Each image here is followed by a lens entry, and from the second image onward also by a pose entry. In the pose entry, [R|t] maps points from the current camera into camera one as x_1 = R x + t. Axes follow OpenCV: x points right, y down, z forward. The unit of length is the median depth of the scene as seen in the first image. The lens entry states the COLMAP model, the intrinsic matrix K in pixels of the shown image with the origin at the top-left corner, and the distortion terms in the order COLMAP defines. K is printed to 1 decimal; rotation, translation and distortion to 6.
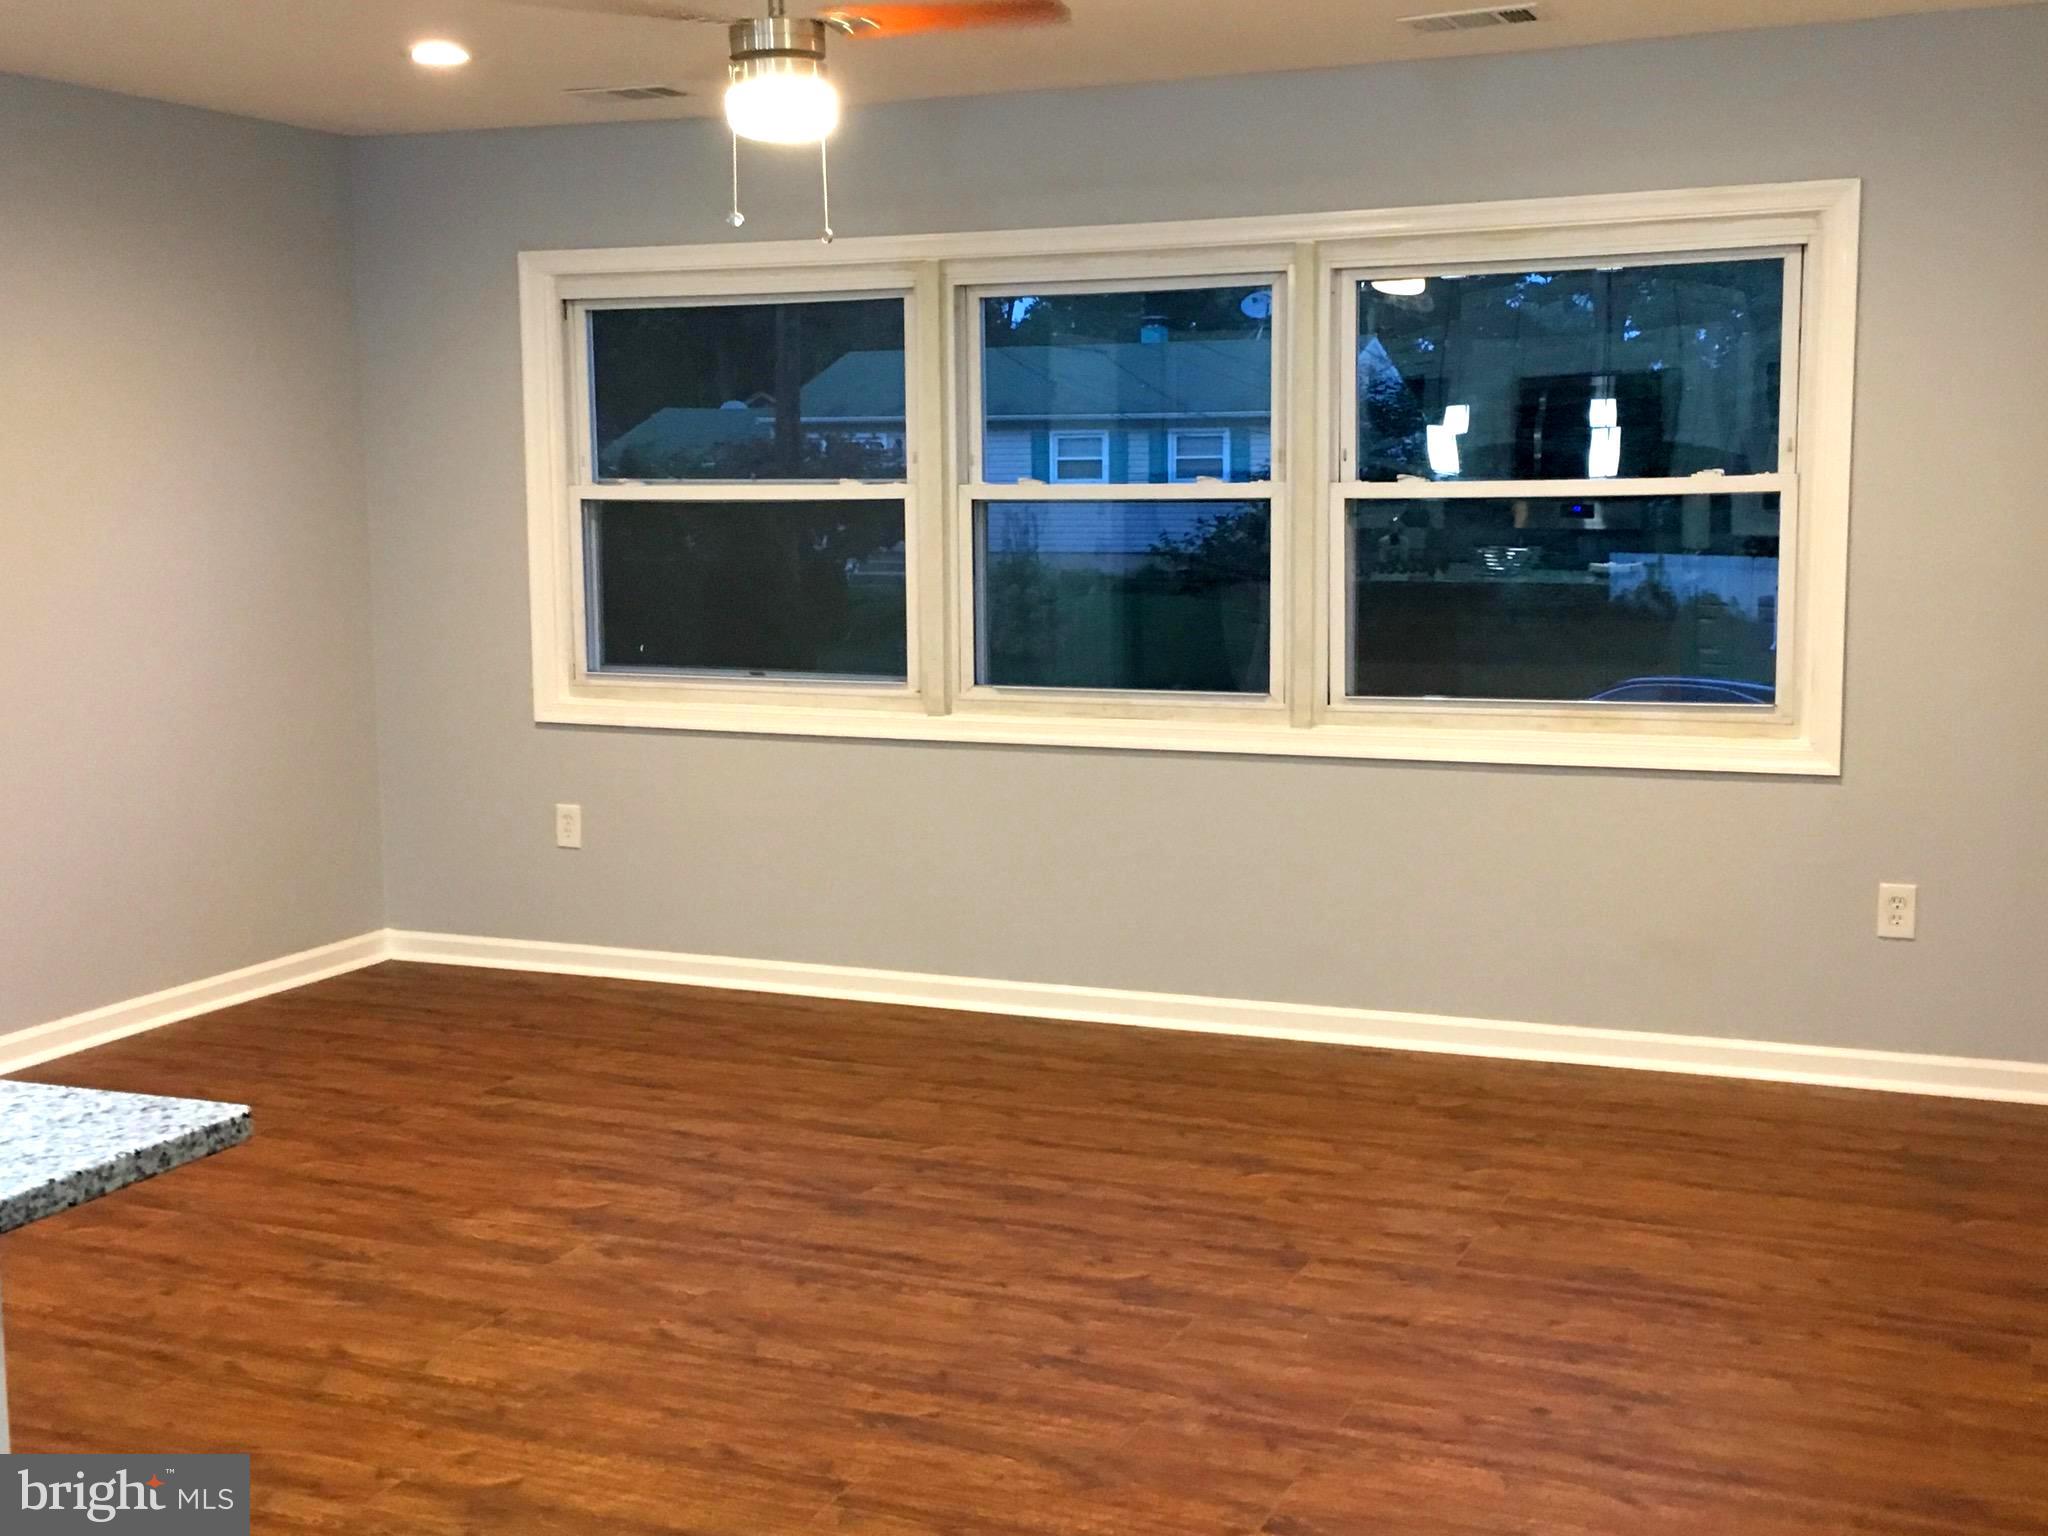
lens RADIAL K [[2434.2, 0, 979.6], [0, 2434.2, 765.0], [0, 0, 1]] dist [0.059001, 0.000000]
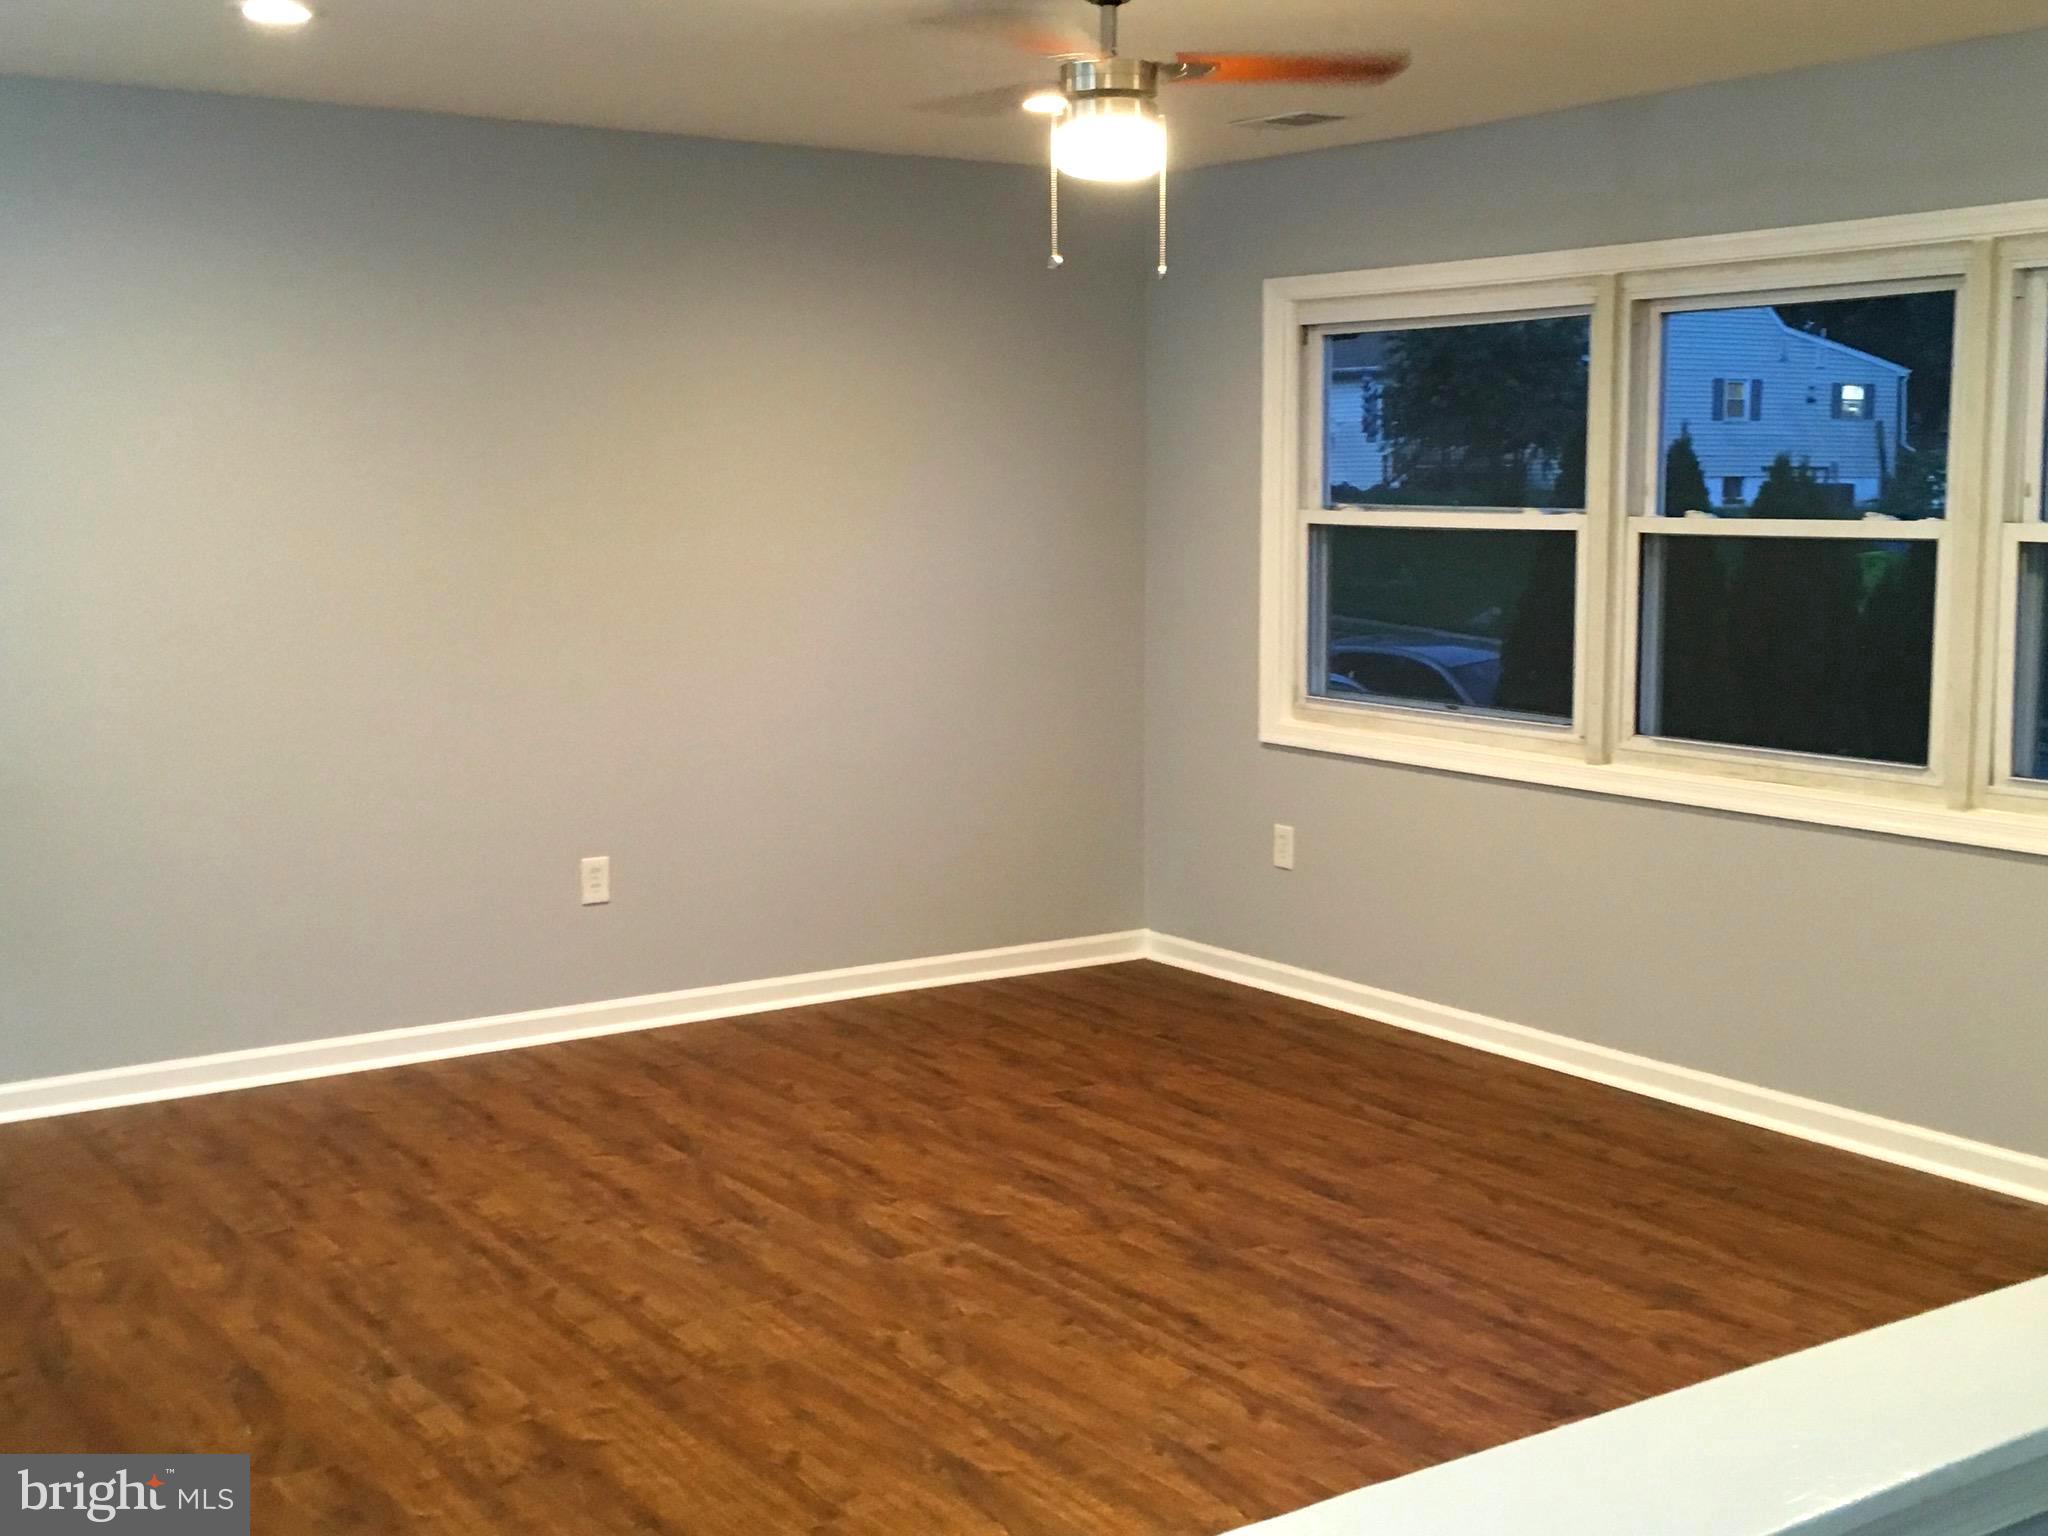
lens RADIAL K [[2434.2, 0, 1020.8], [0, 2434.2, 766.9], [0, 0, 1]] dist [0.059001, 0.000000]
pose [[0.845012, 0.072884, -0.529757, 0.377827], [-0.071559, 0.997170, 0.023047, -0.032671], [0.529938, 0.018434, 0.847836, 0.122692]]
